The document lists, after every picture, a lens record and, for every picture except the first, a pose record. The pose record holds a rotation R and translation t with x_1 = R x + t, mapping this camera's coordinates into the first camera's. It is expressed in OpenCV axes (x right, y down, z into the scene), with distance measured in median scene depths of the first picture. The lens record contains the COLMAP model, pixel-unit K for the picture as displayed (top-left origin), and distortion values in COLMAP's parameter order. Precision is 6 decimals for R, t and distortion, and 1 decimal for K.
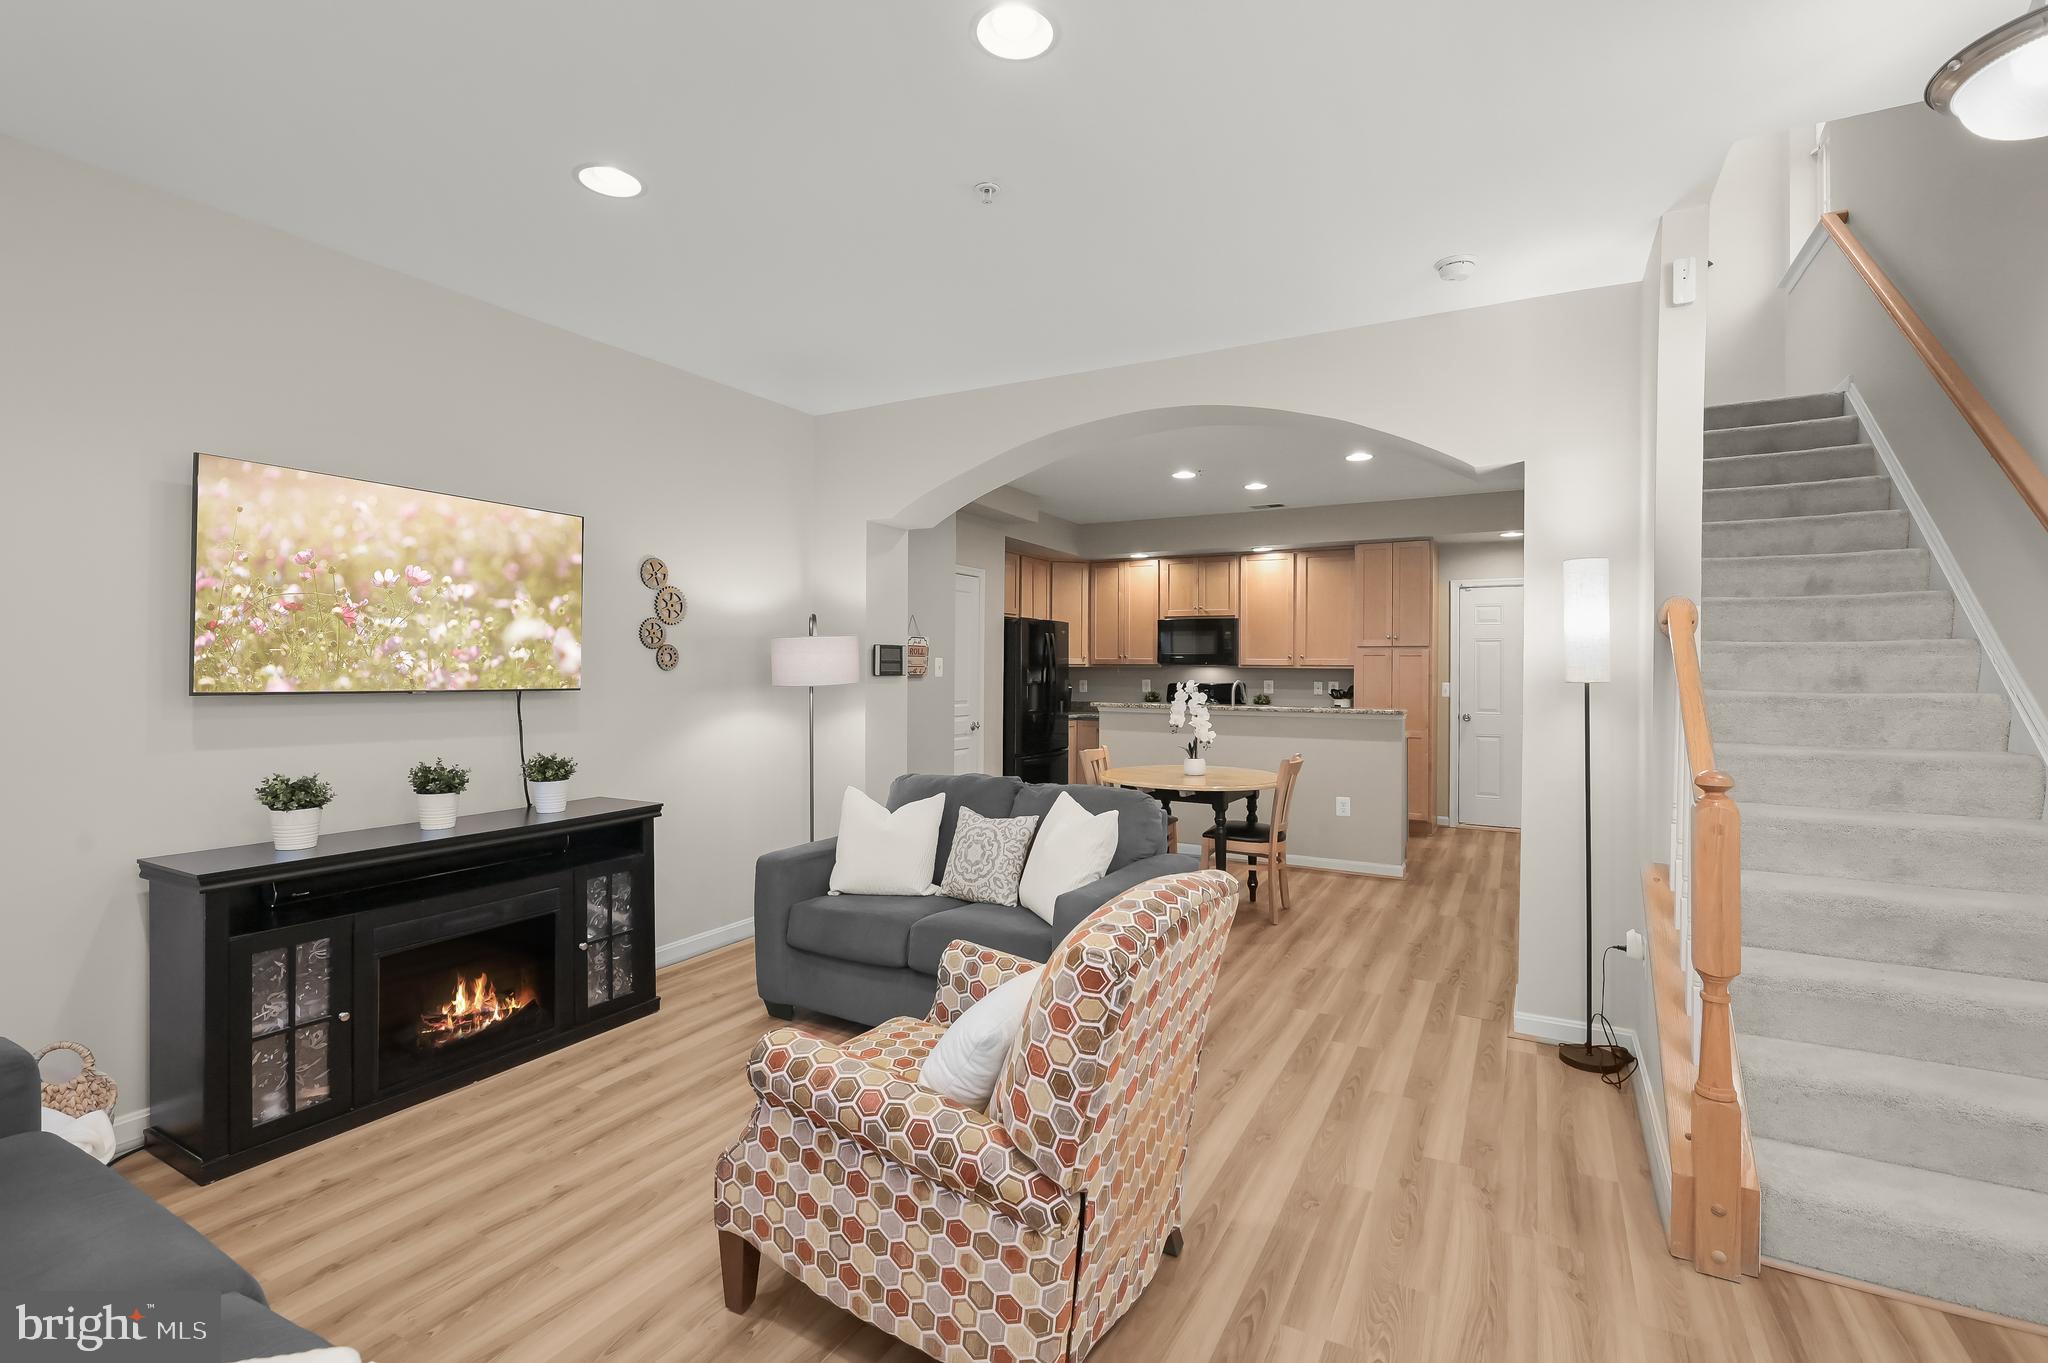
lens RADIAL K [[917.2, 0, 1033.3], [0, 917.2, 666.2], [0, 0, 1]] dist [-0.018022, -0.000125]
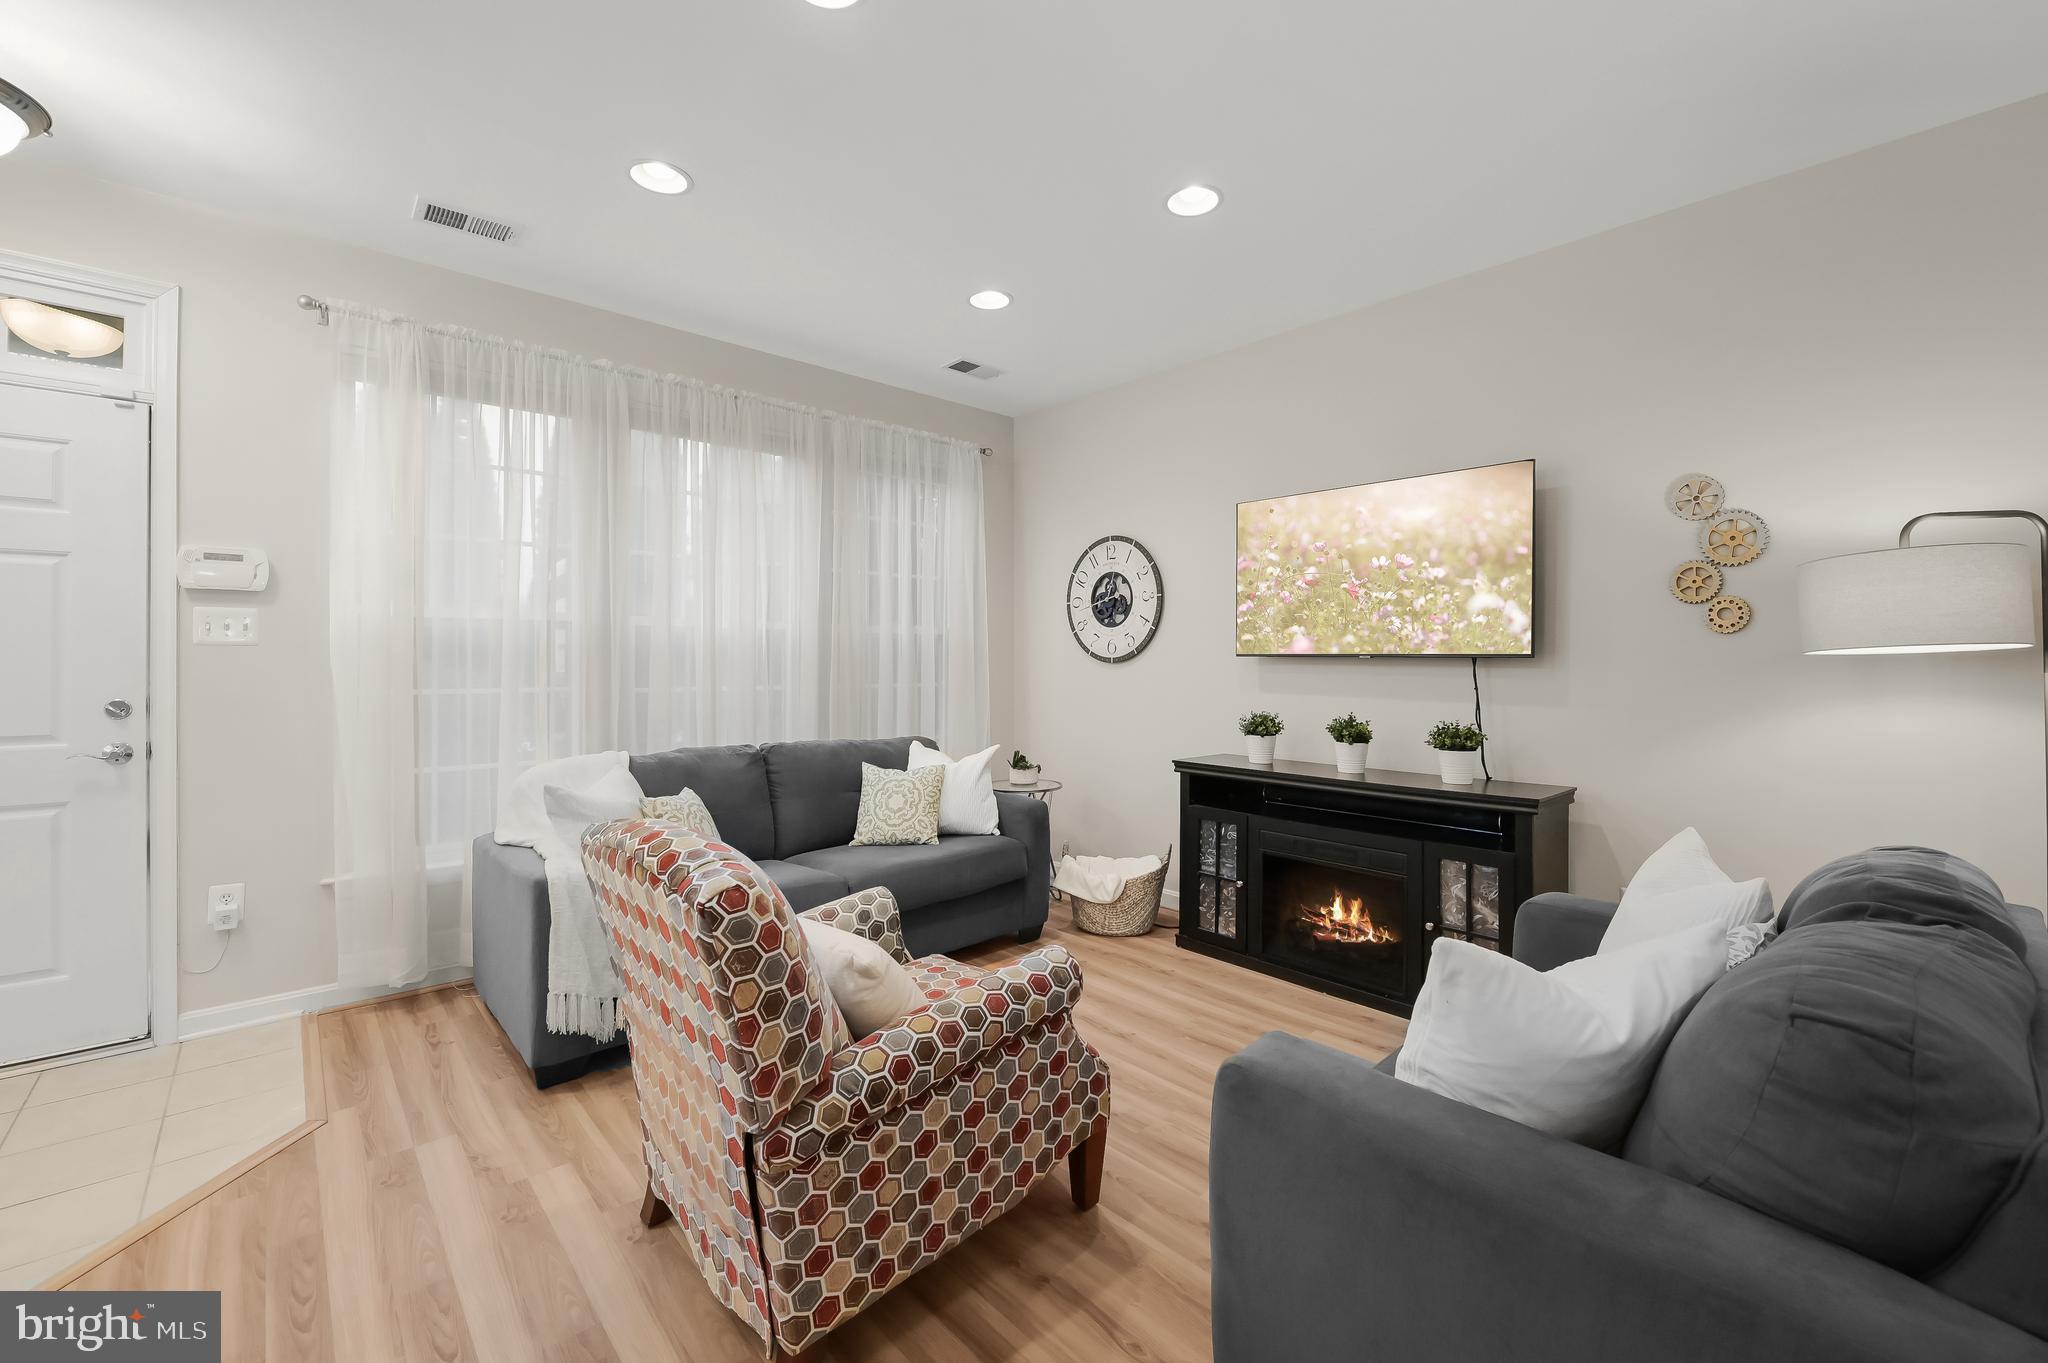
lens RADIAL K [[838.1, 0, 1033.4], [0, 838.1, 655.0], [0, 0, 1]] dist [-0.011755, 0.000262]
pose [[-0.320569, -0.010631, -0.947166, 0.259393], [-0.001442, 0.999941, -0.010736, 0.020835], [0.947224, -0.002076, -0.320566, 0.502906]]
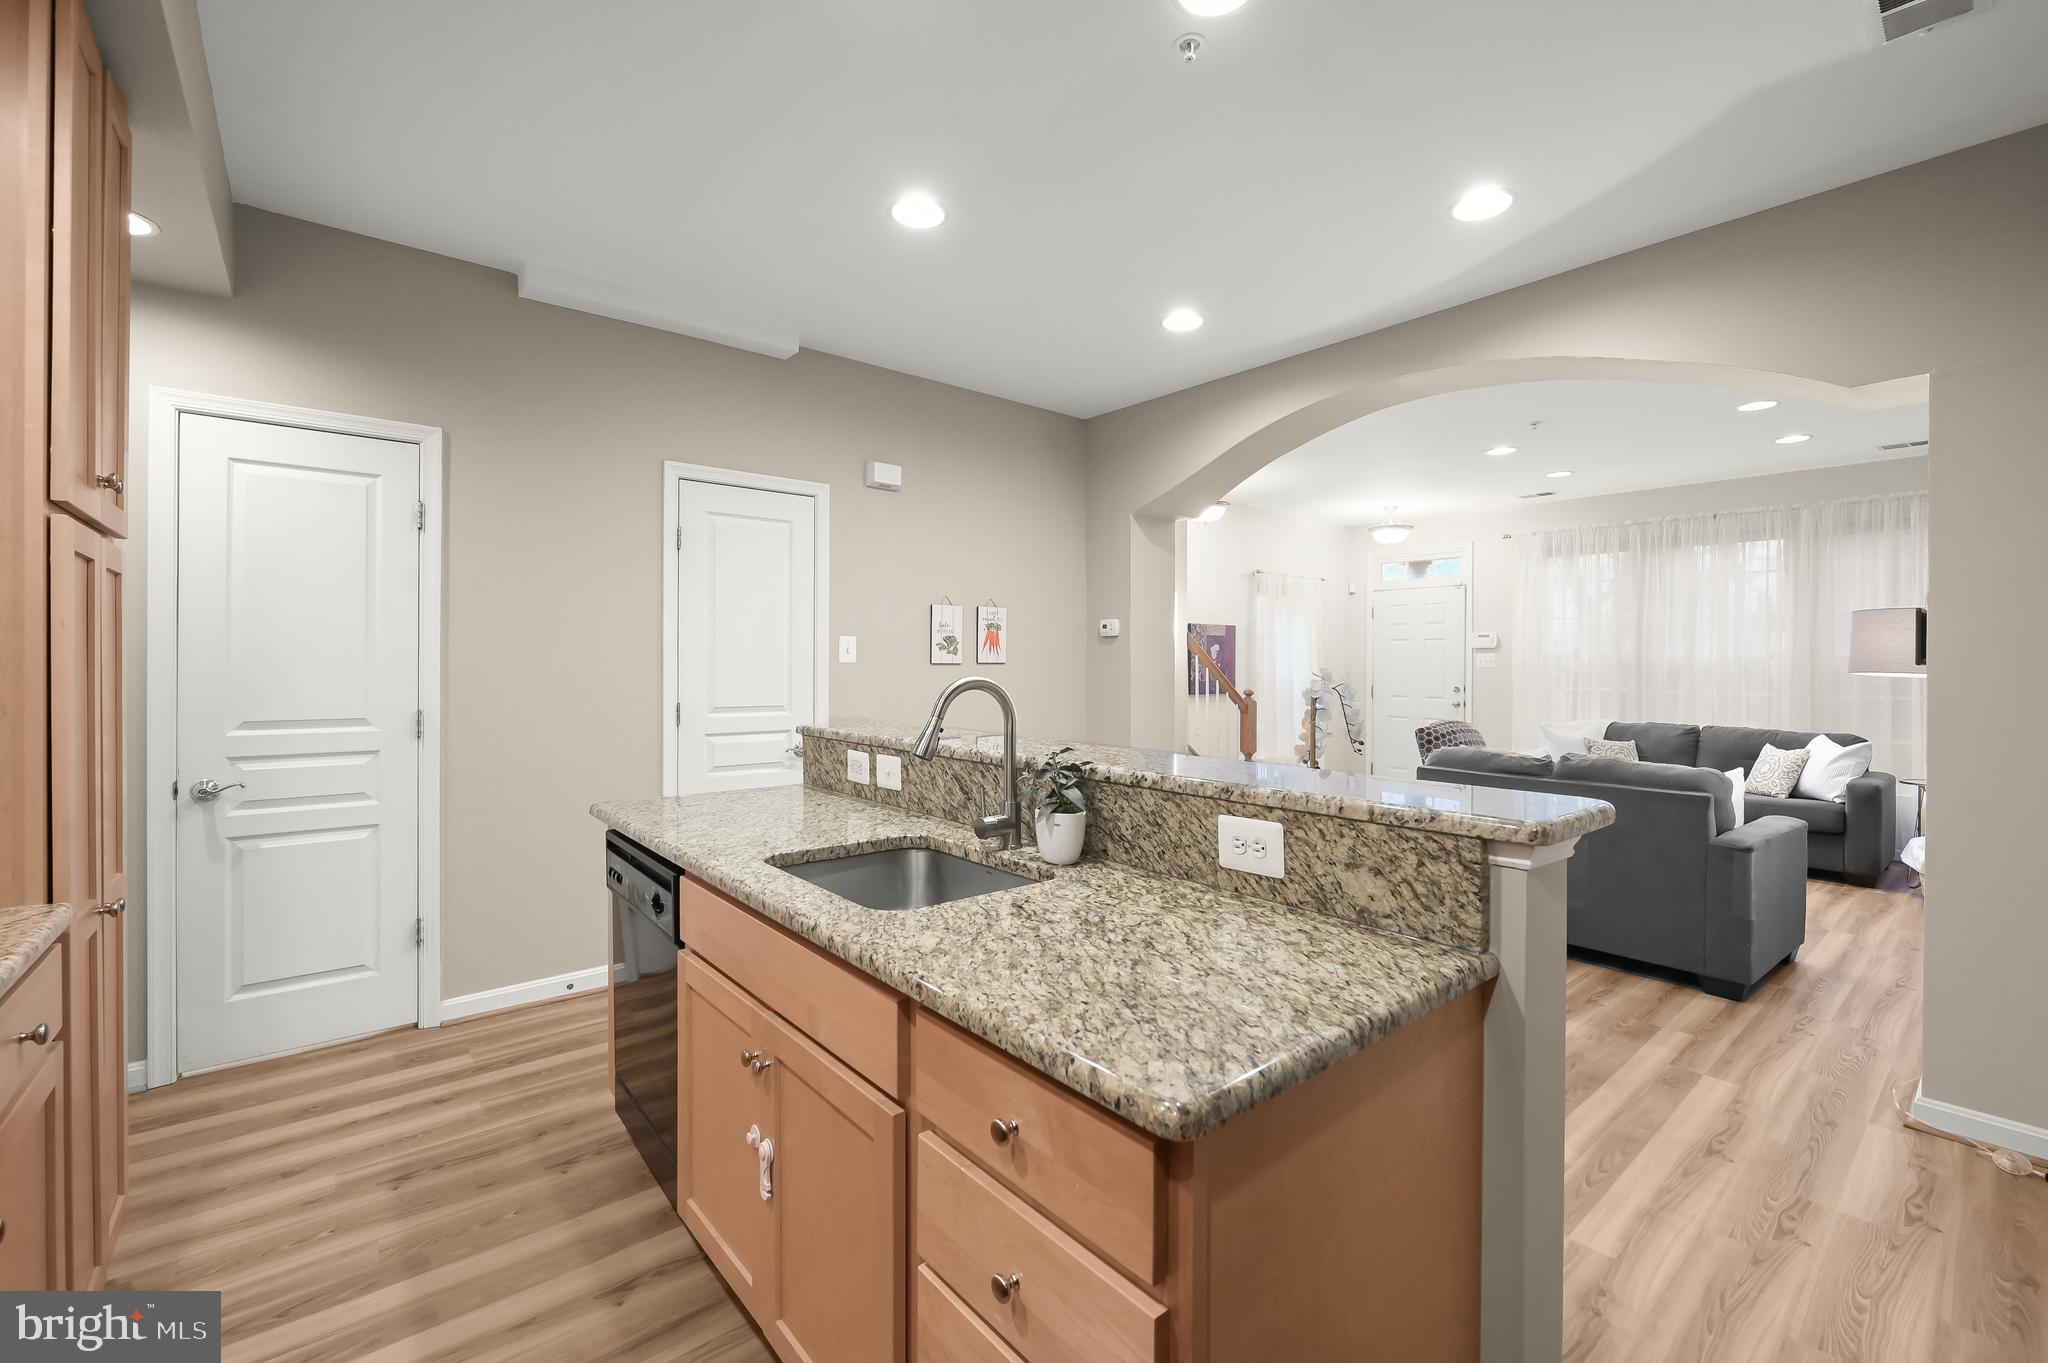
lens RADIAL K [[860.4, 0, 1031.9], [0, 860.4, 664.0], [0, 0, 1]] dist [-0.003260, -0.000125]
pose [[-0.930860, -0.010343, 0.365231, 0.127997], [-0.011122, 0.999938, -0.000029, 0.013077], [-0.365208, -0.004089, -0.930917, 1.423915]]
